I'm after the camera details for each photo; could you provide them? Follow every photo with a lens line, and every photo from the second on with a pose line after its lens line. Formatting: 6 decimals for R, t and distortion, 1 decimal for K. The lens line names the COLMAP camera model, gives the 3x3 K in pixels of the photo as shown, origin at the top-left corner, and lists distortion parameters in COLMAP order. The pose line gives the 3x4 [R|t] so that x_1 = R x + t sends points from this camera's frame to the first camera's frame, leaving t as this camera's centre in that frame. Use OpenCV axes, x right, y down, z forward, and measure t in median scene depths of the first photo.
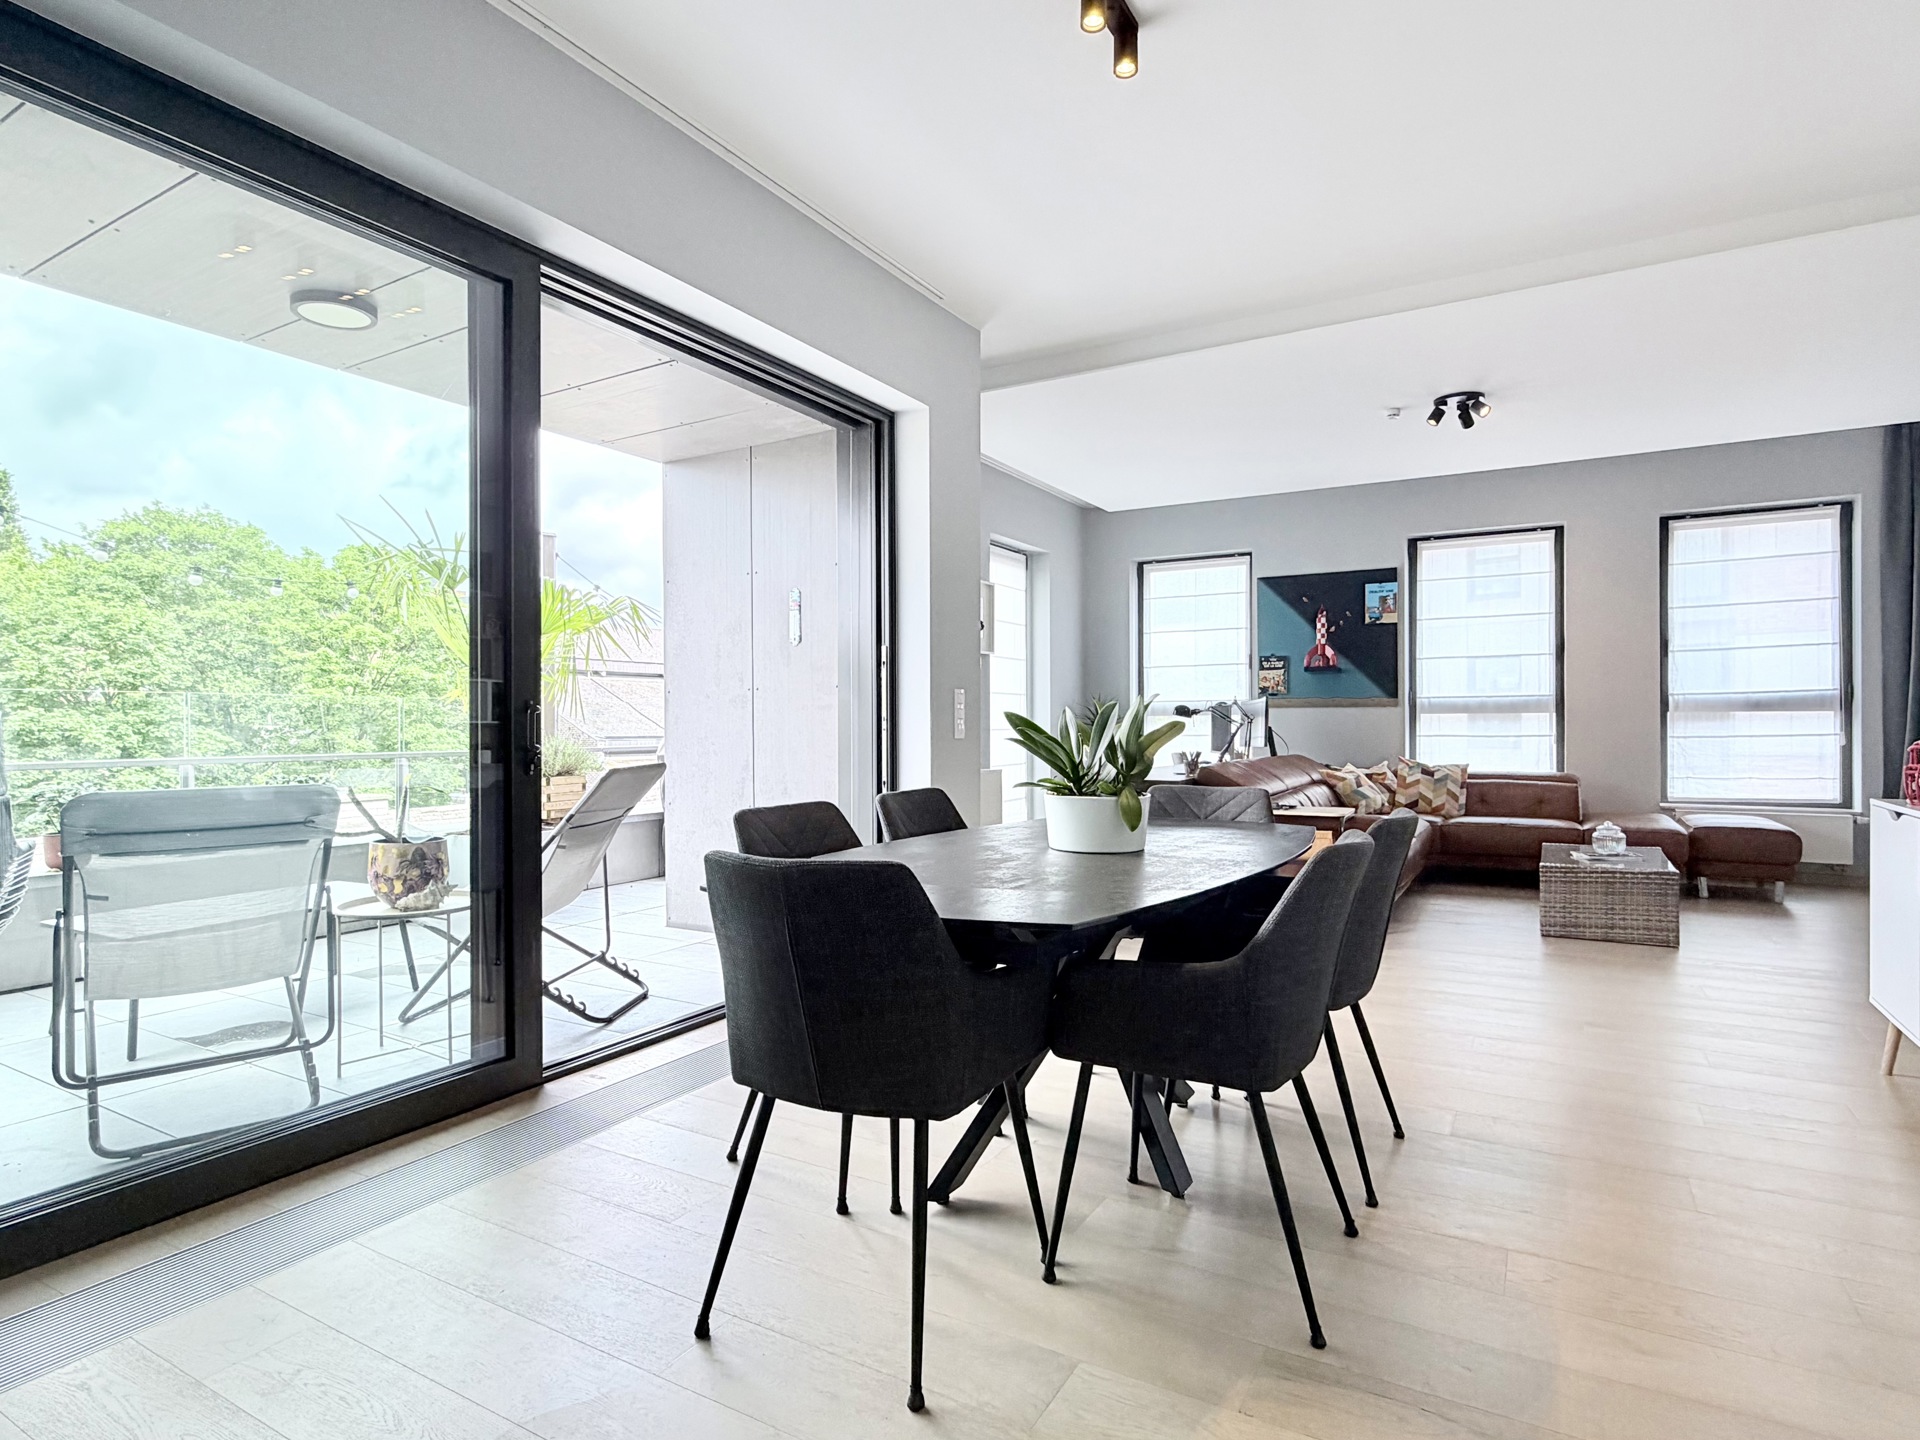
lens RADIAL K [[1006.1, 0, 961.6], [0, 1006.1, 728.5], [0, 0, 1]] dist [0.000169, 0.000449]
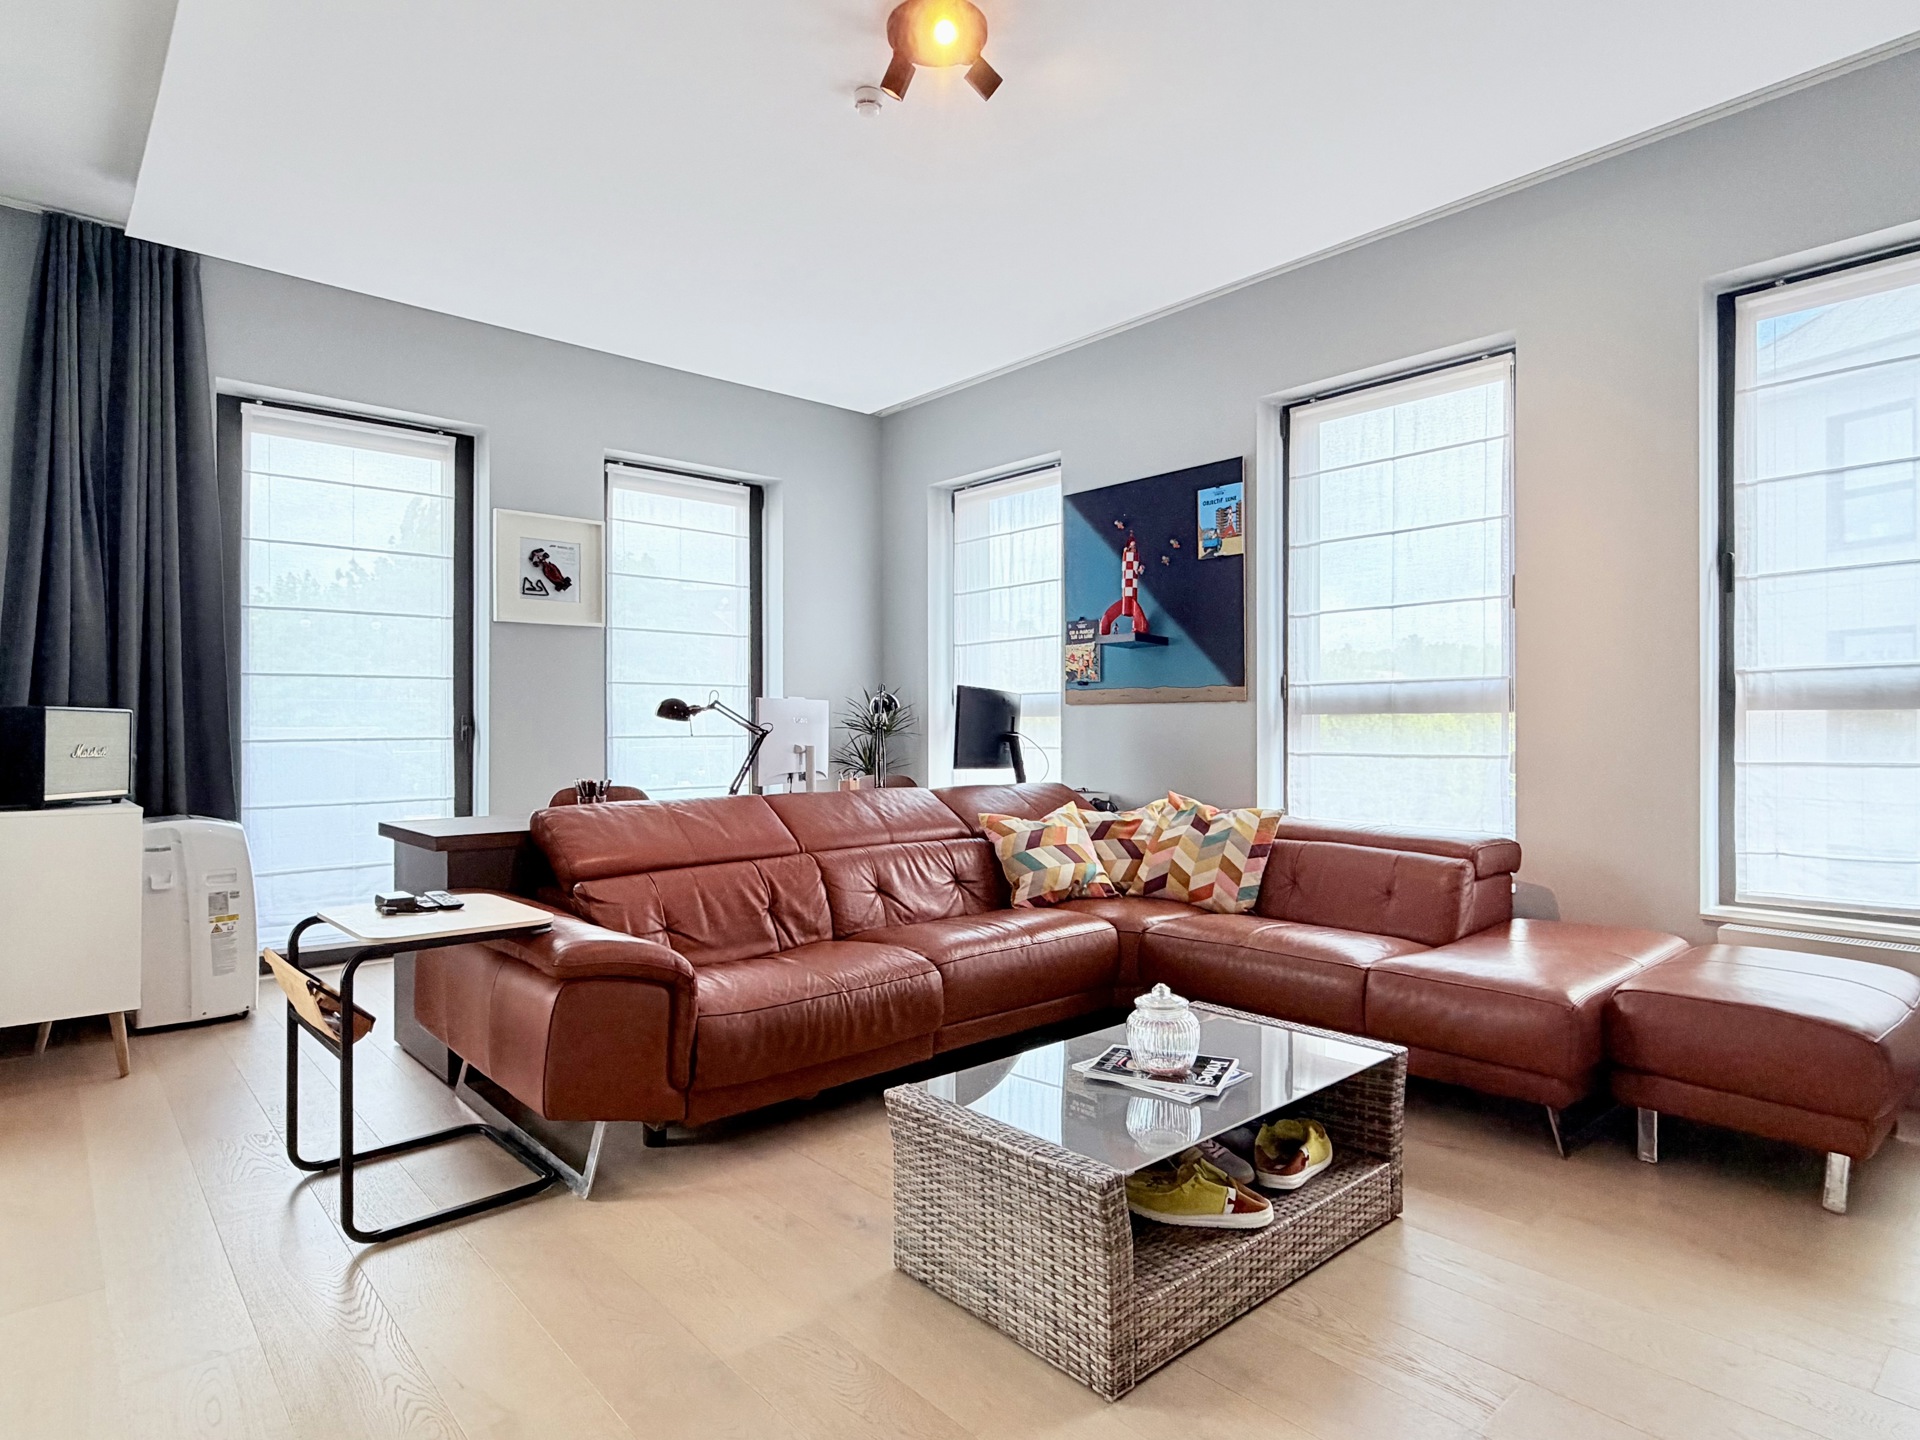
lens RADIAL K [[1059.4, 0, 964.1], [0, 1059.4, 712.9], [0, 0, 1]] dist [0.021941, -0.000835]
pose [[0.953608, -0.001641, -0.301047, 0.460674], [-0.003130, 0.999877, -0.015366, -0.005418], [0.301035, 0.015596, 0.953485, 0.380330]]
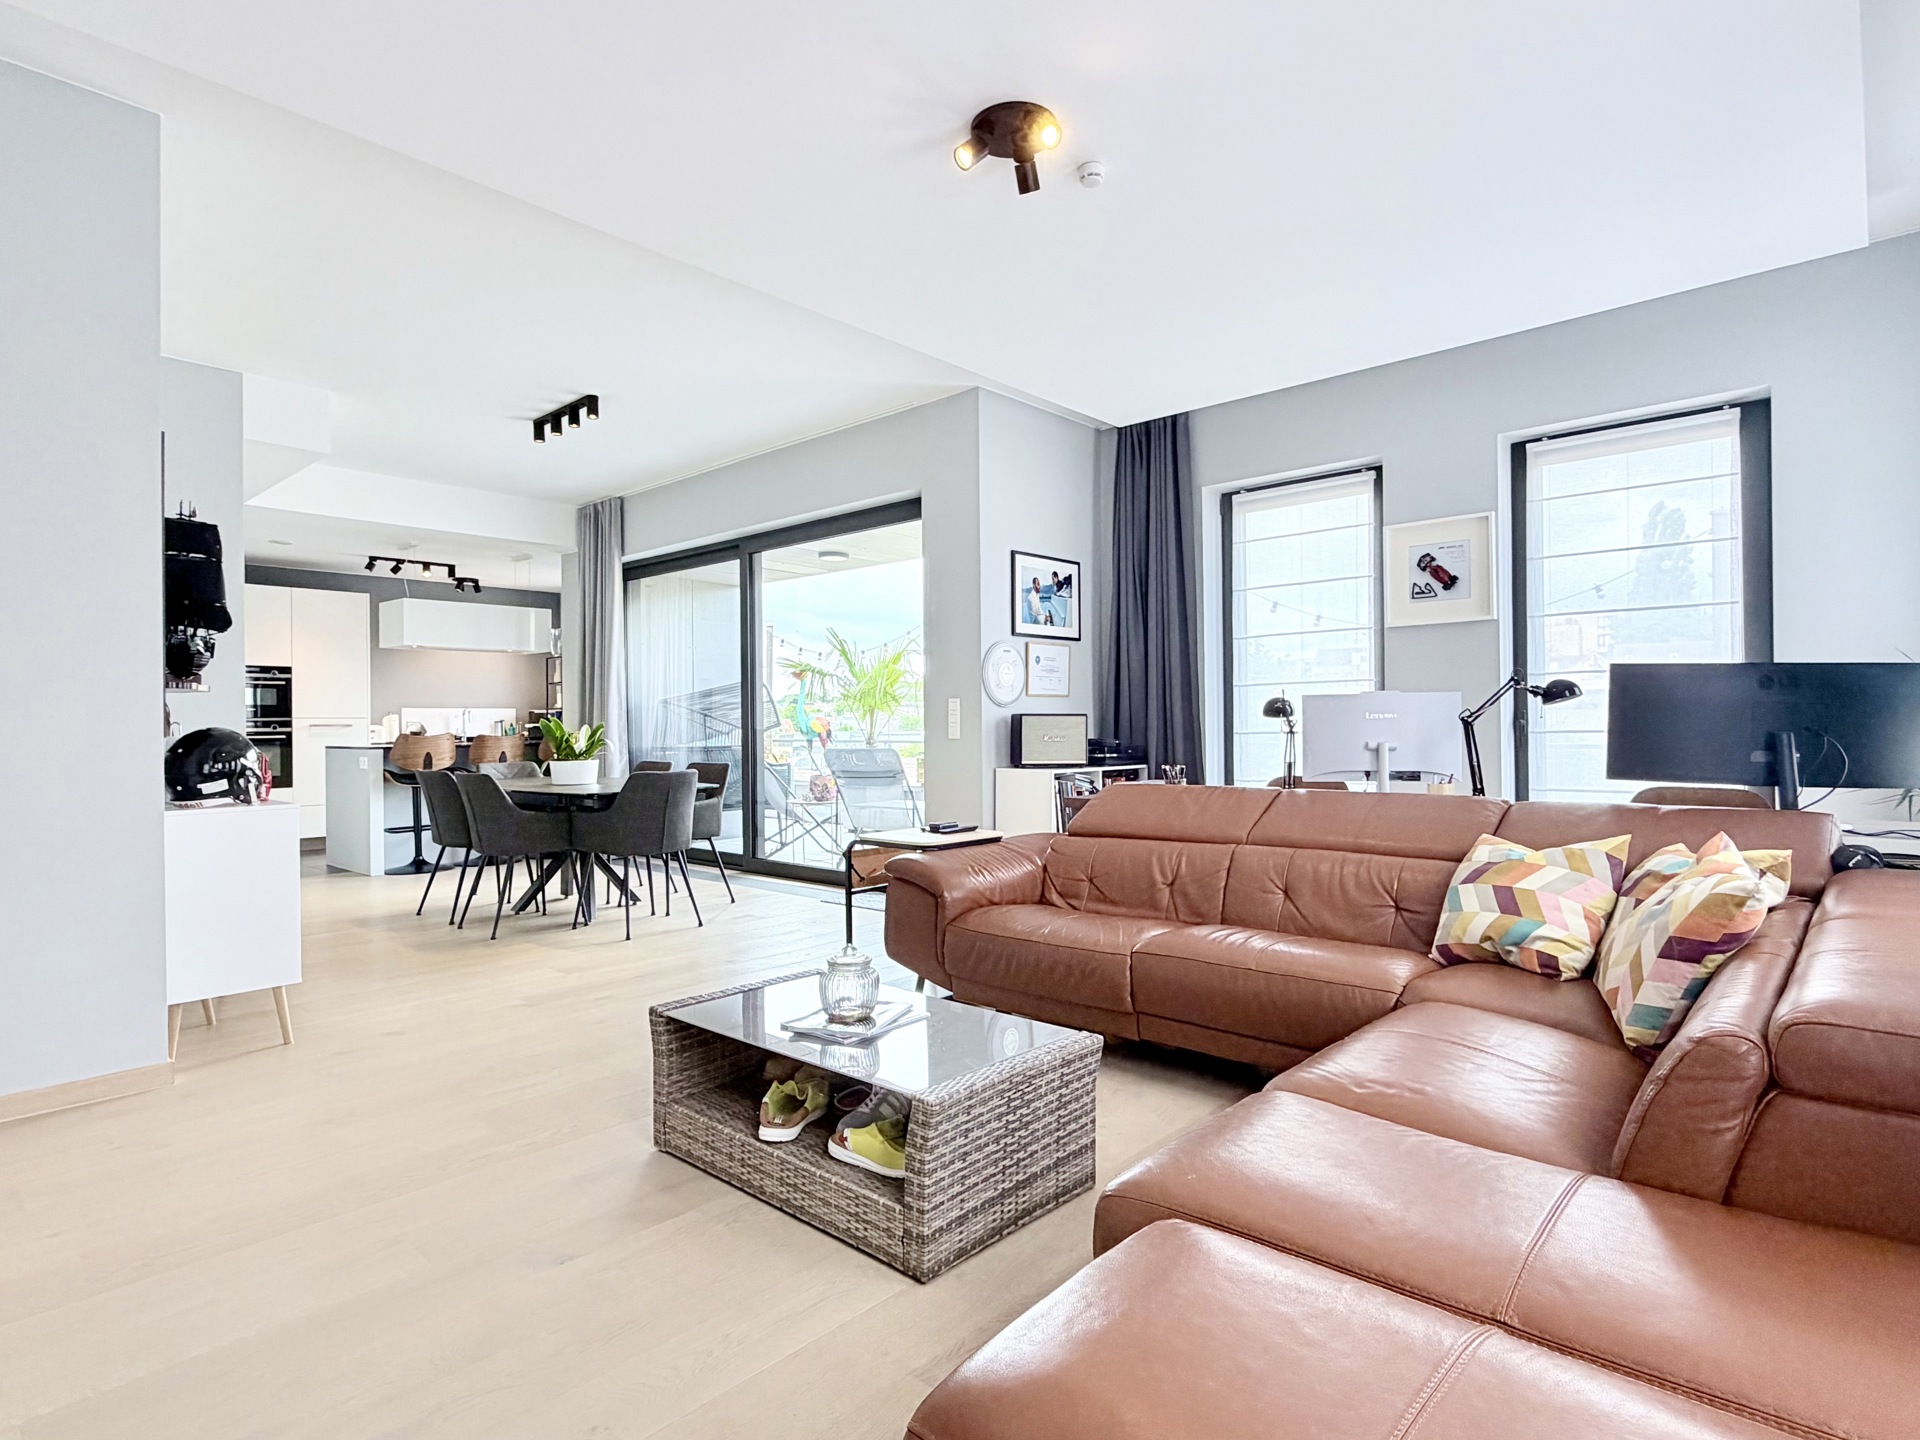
lens RADIAL K [[1006.1, 0, 963.2], [0, 1006.1, 717.5], [0, 0, 1]] dist [0.000169, 0.000449]
pose [[-0.213220, -0.002440, -0.977001, 0.732661], [-0.006511, 0.999978, -0.001077, -0.005860], [0.976983, 0.006132, -0.213231, 0.784767]]
